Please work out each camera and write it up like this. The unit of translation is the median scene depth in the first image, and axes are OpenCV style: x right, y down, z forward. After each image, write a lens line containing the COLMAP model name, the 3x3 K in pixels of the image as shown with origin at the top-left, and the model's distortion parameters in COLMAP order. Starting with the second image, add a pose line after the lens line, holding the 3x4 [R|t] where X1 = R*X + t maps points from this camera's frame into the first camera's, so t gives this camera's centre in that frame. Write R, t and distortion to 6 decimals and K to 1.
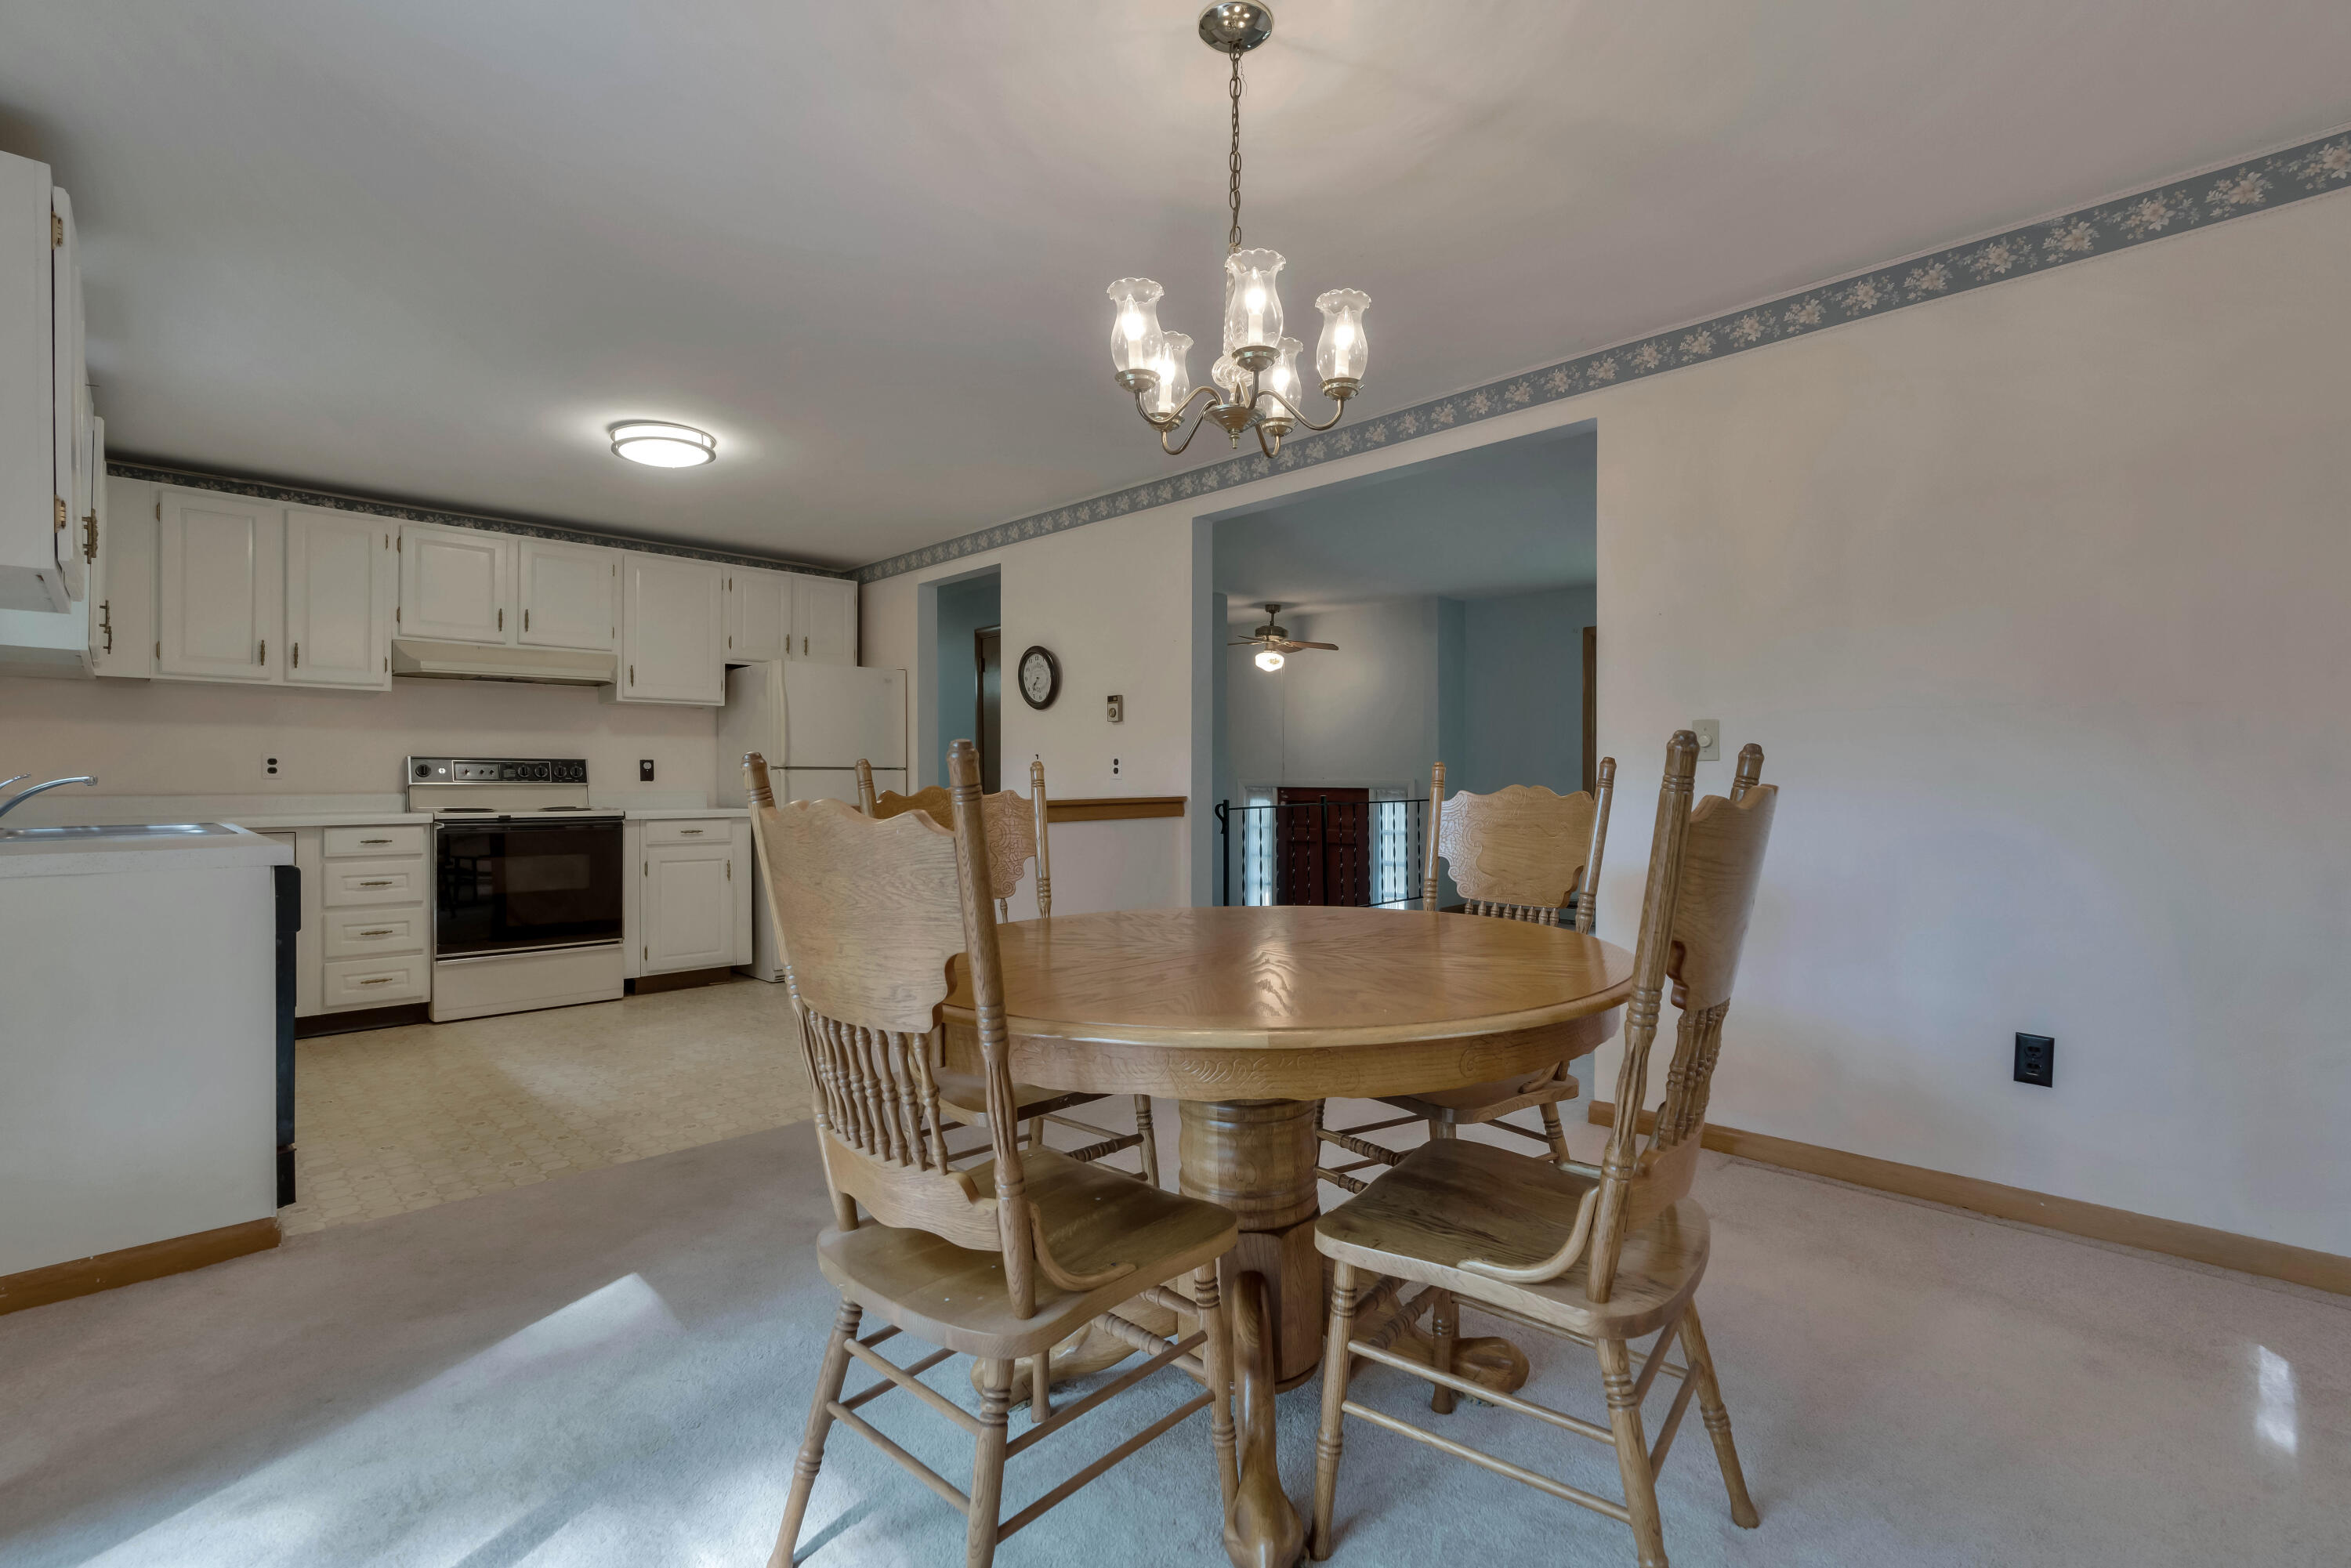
lens RADIAL K [[1081.5, 0, 1175.5], [0, 1081.5, 784.0], [0, 0, 1]] dist [-0.000459, 0.000009]
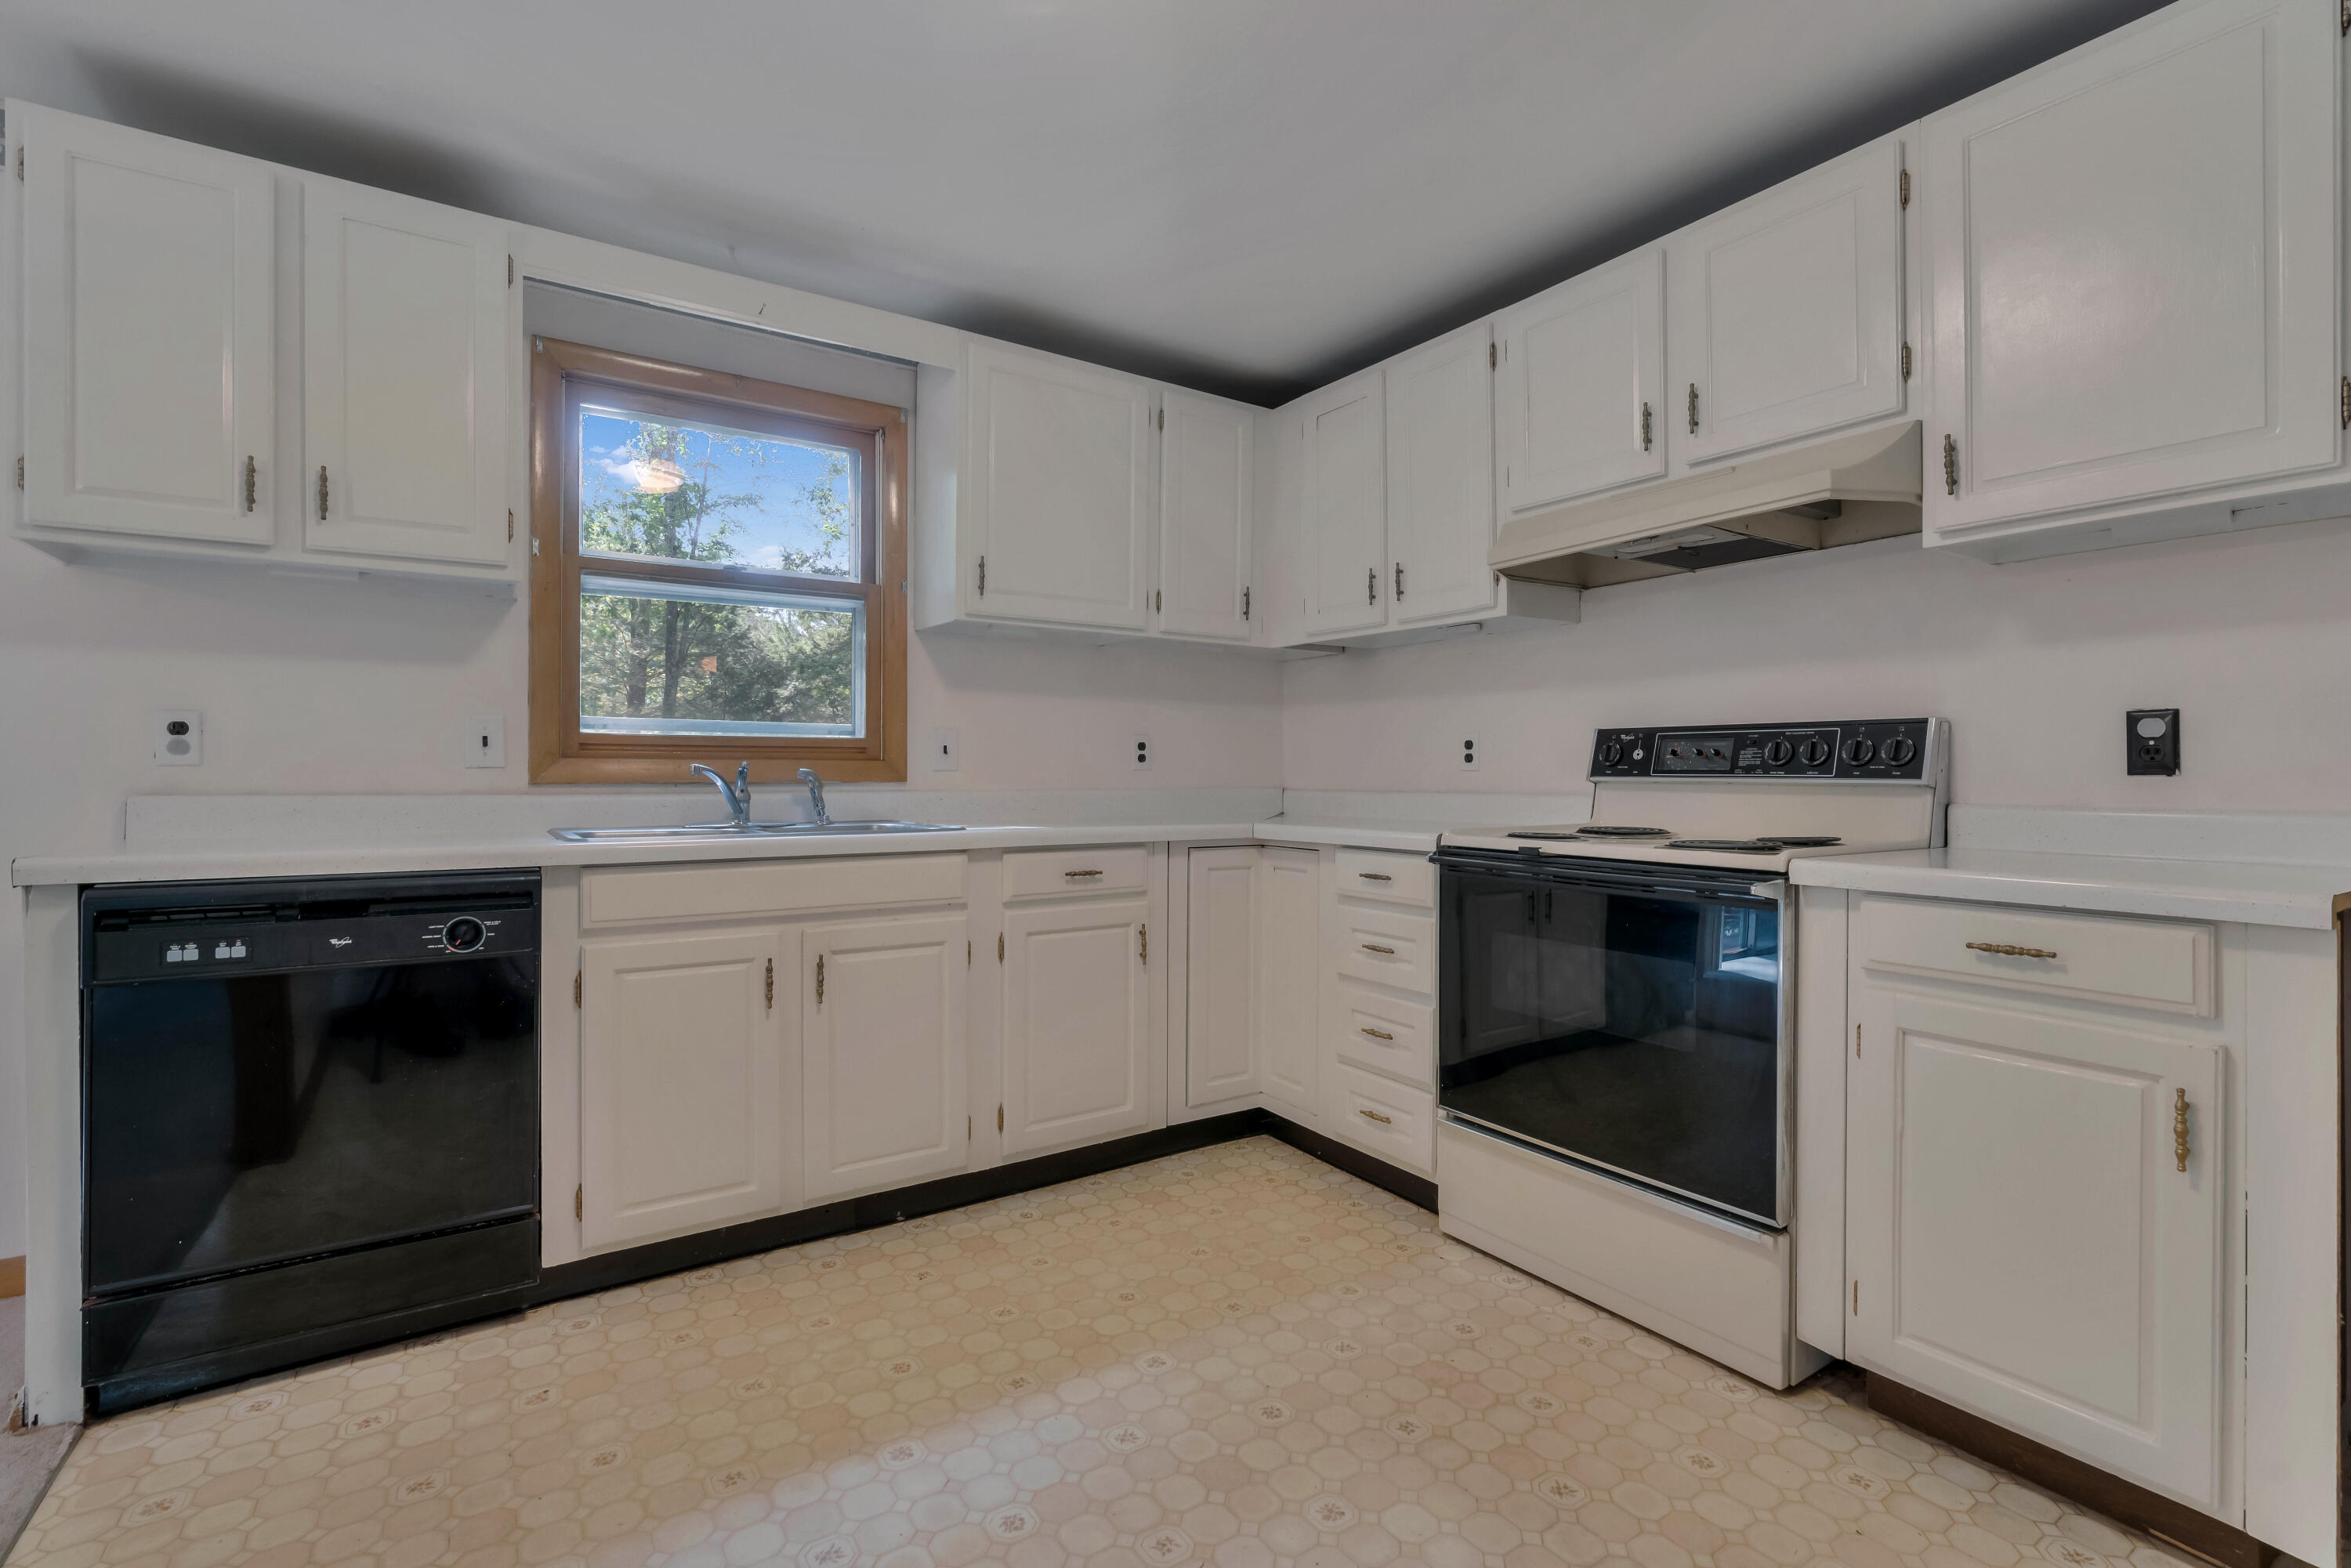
lens RADIAL K [[1051.1, 0, 1178.2], [0, 1051.1, 770.5], [0, 0, 1]] dist [-0.000169, 0.000165]
pose [[-0.186452, -0.002287, -0.982461, -0.147225], [-0.003432, 0.999993, -0.001677, -0.002905], [0.982458, 0.003059, -0.186458, 0.921129]]
